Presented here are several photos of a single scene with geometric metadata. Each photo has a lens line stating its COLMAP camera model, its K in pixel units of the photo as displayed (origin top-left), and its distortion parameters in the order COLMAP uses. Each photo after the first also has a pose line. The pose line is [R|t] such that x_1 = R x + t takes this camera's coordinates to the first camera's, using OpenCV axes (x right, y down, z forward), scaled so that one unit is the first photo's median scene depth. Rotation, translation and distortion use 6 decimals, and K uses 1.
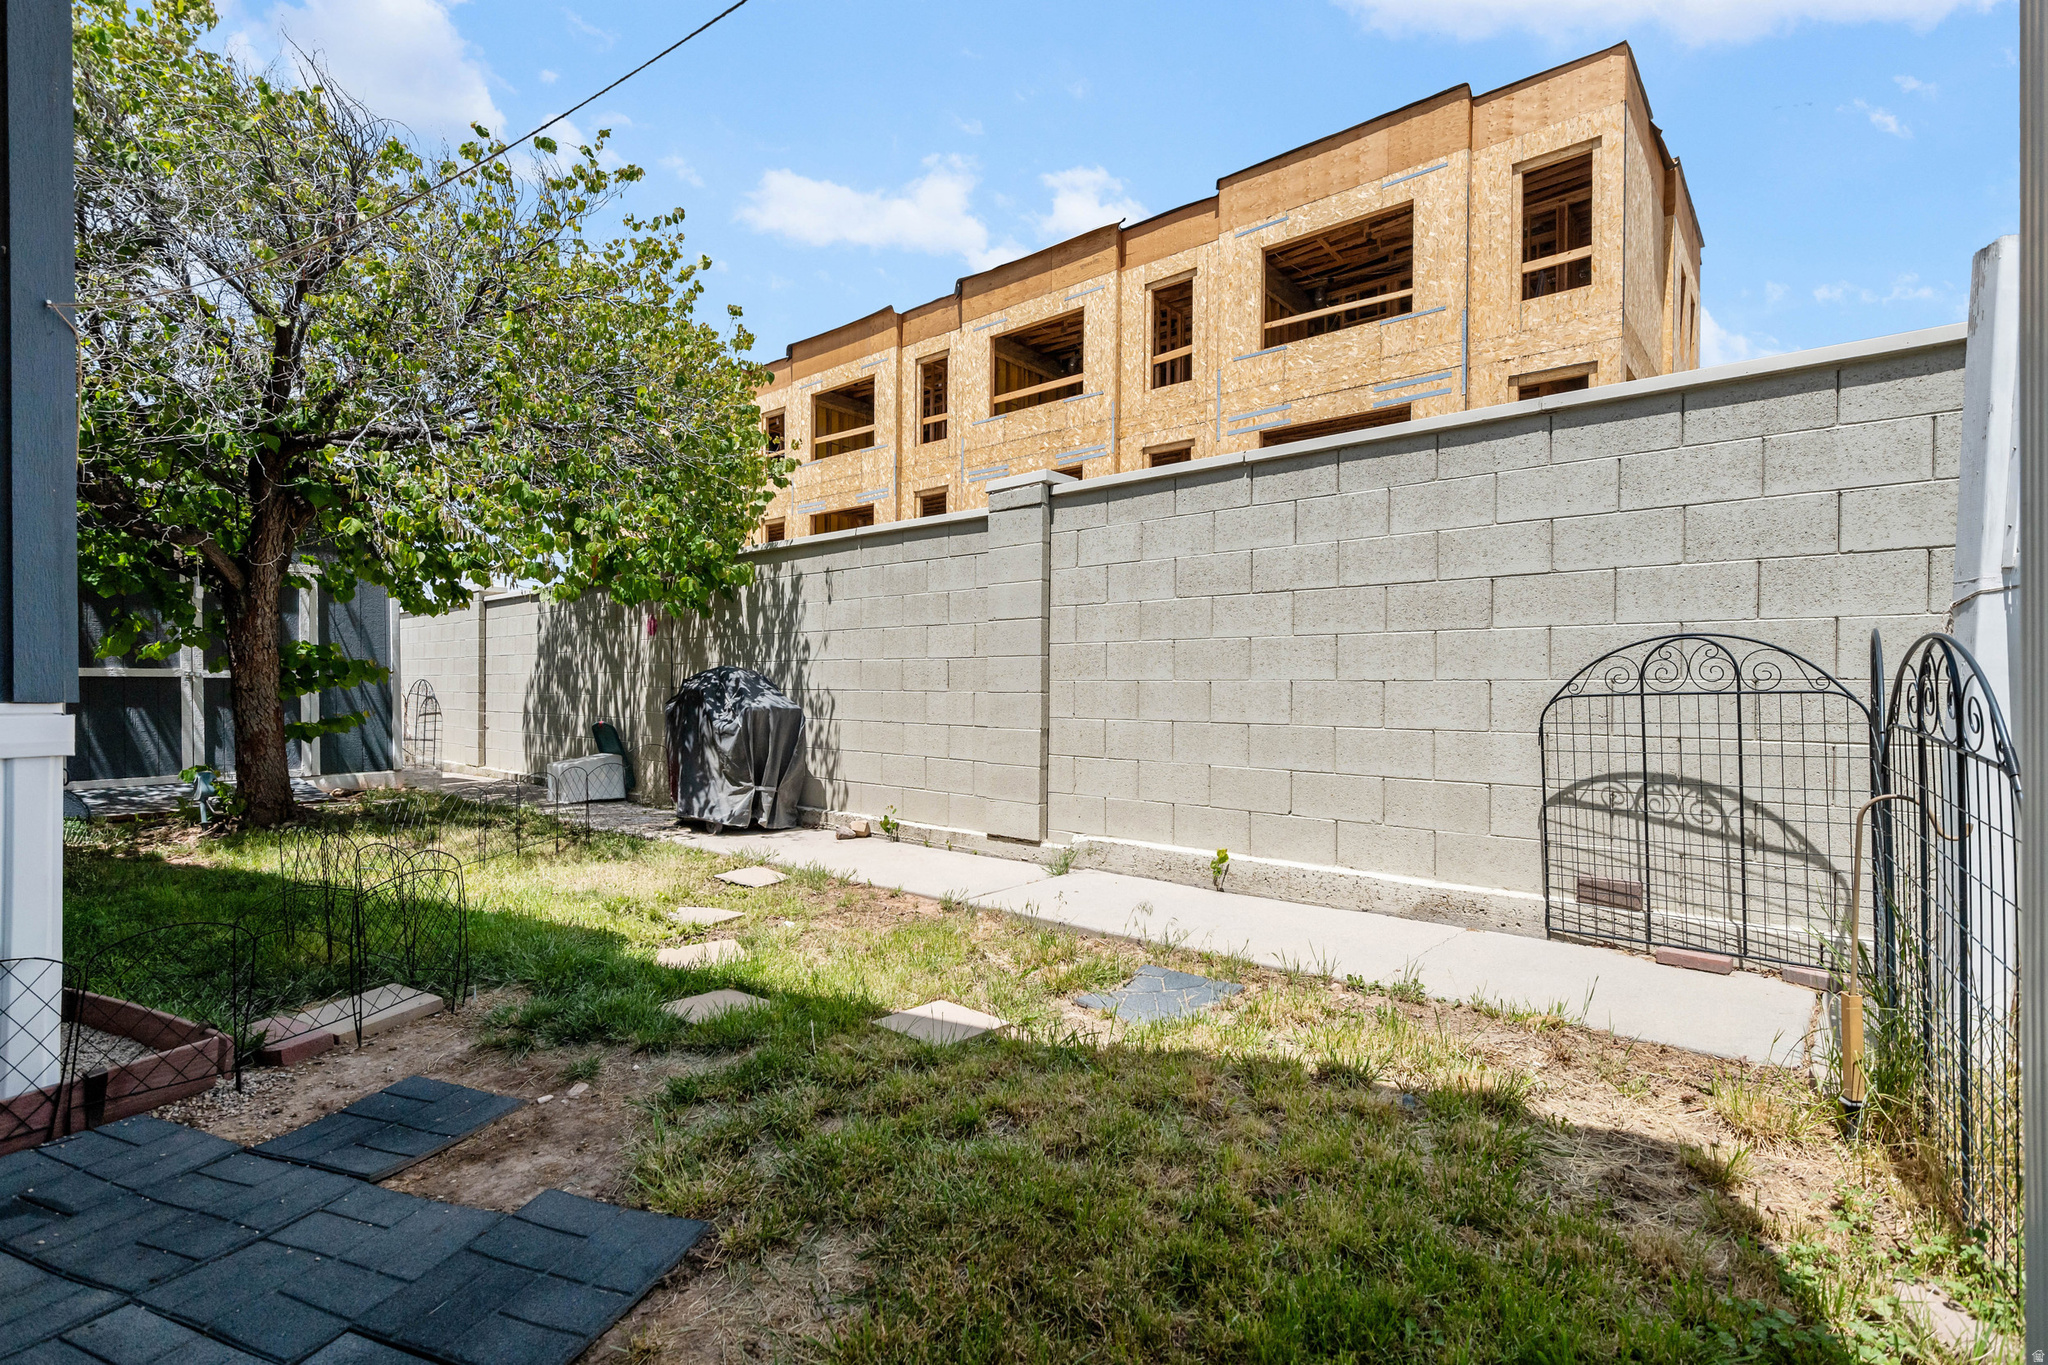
lens RADIAL K [[926.3, 0, 1024.2], [0, 926.3, 693.4], [0, 0, 1]] dist [-0.001120, -0.000349]
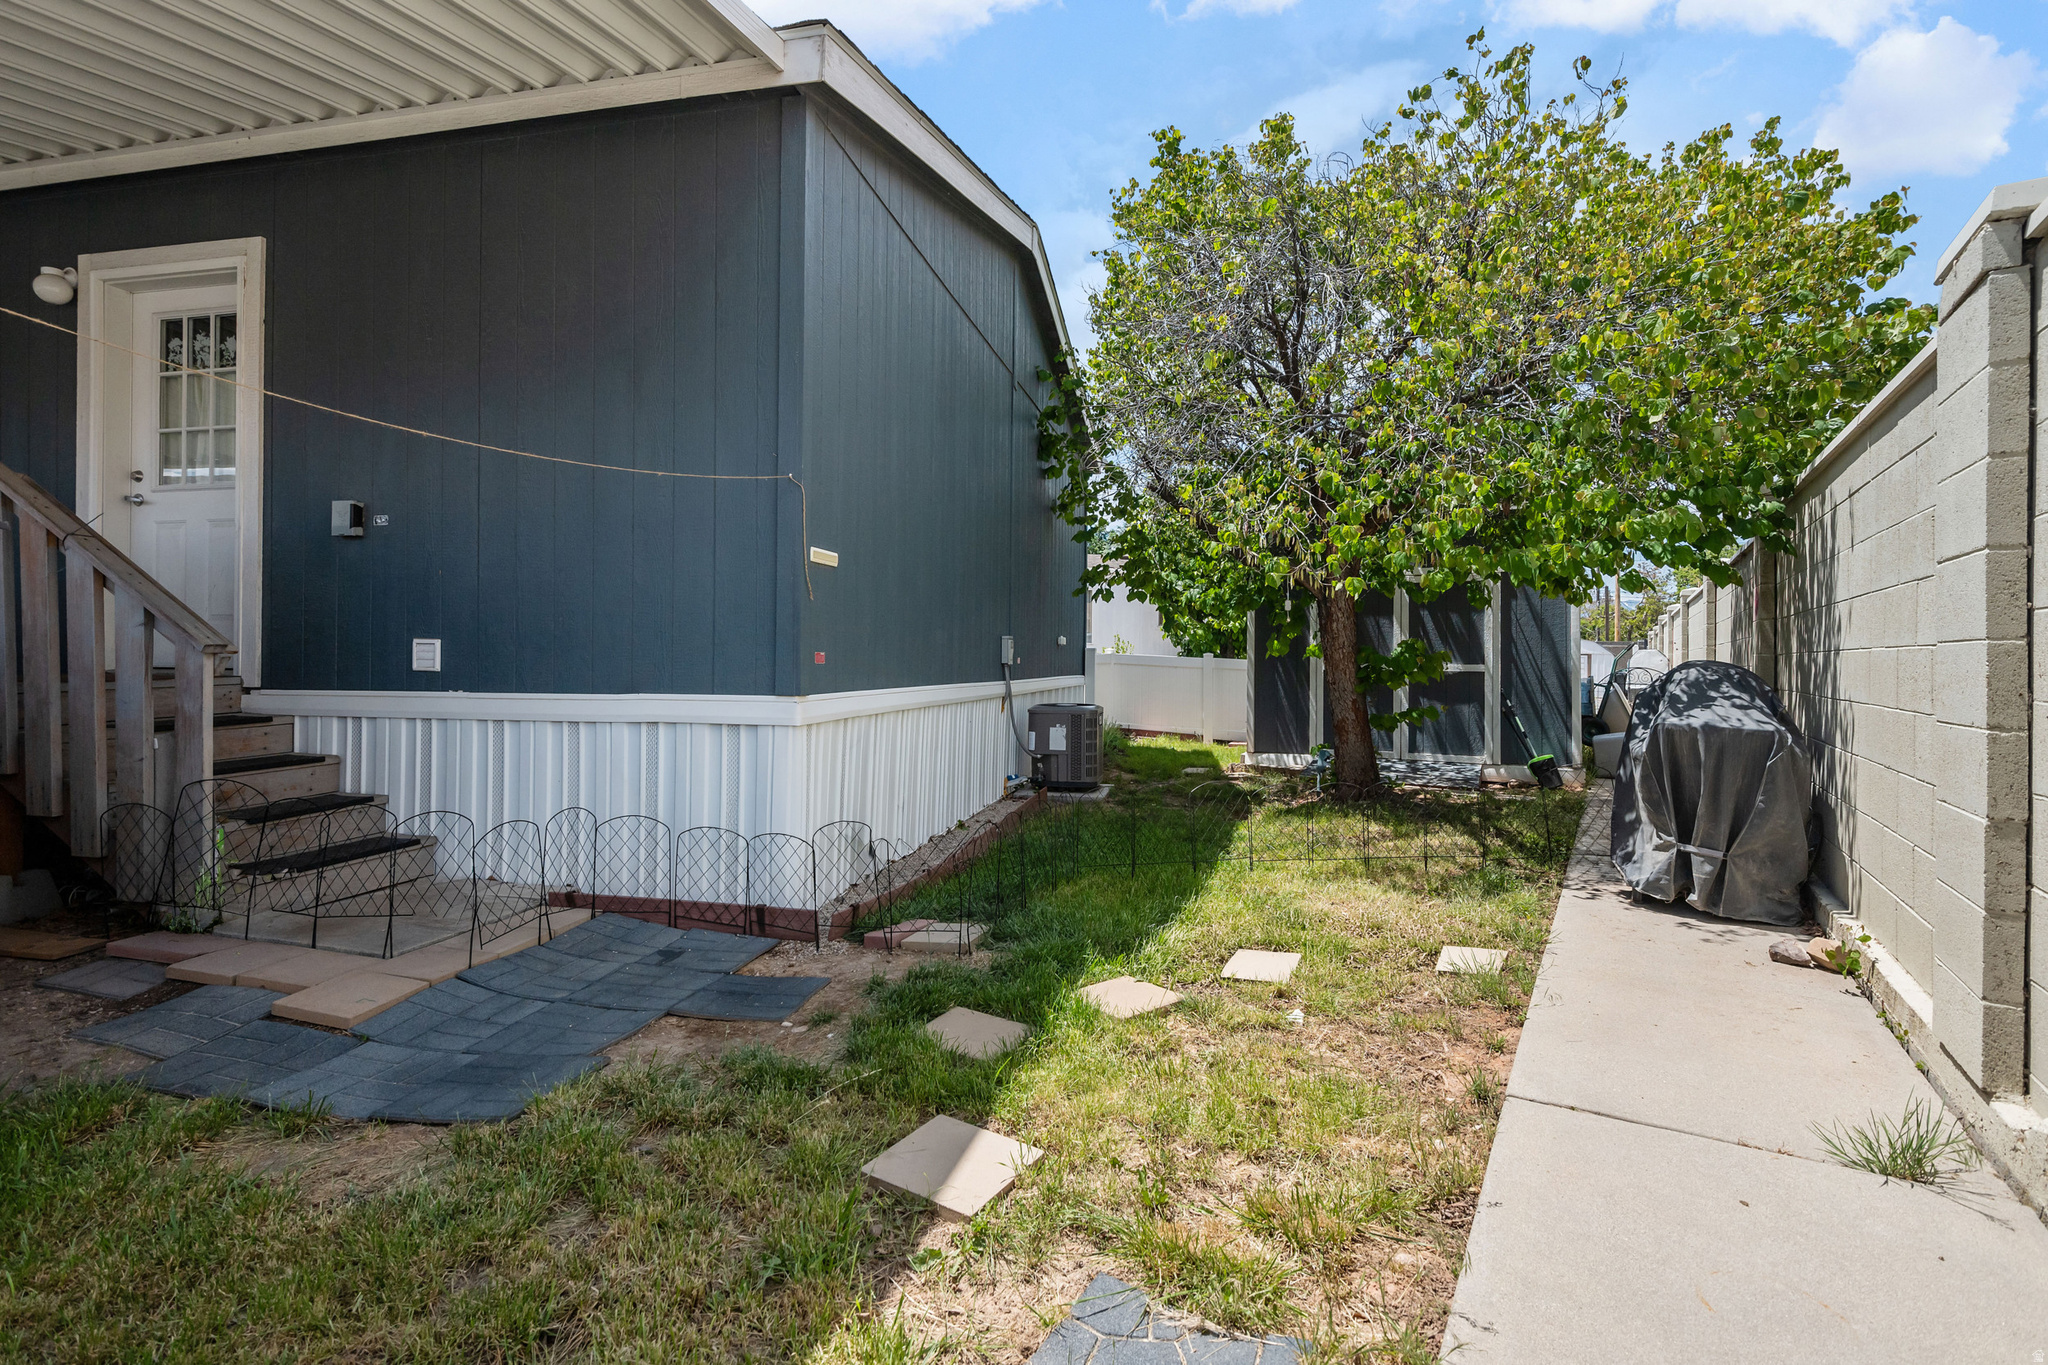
lens RADIAL K [[937.6, 0, 1013.7], [0, 937.6, 690.8], [0, 0, 1]] dist [-0.001066, -0.000591]
pose [[0.165683, 0.027382, -0.985799, 0.623067], [-0.016947, 0.999546, 0.024916, -0.039517], [0.986033, 0.012578, 0.166072, 0.881957]]
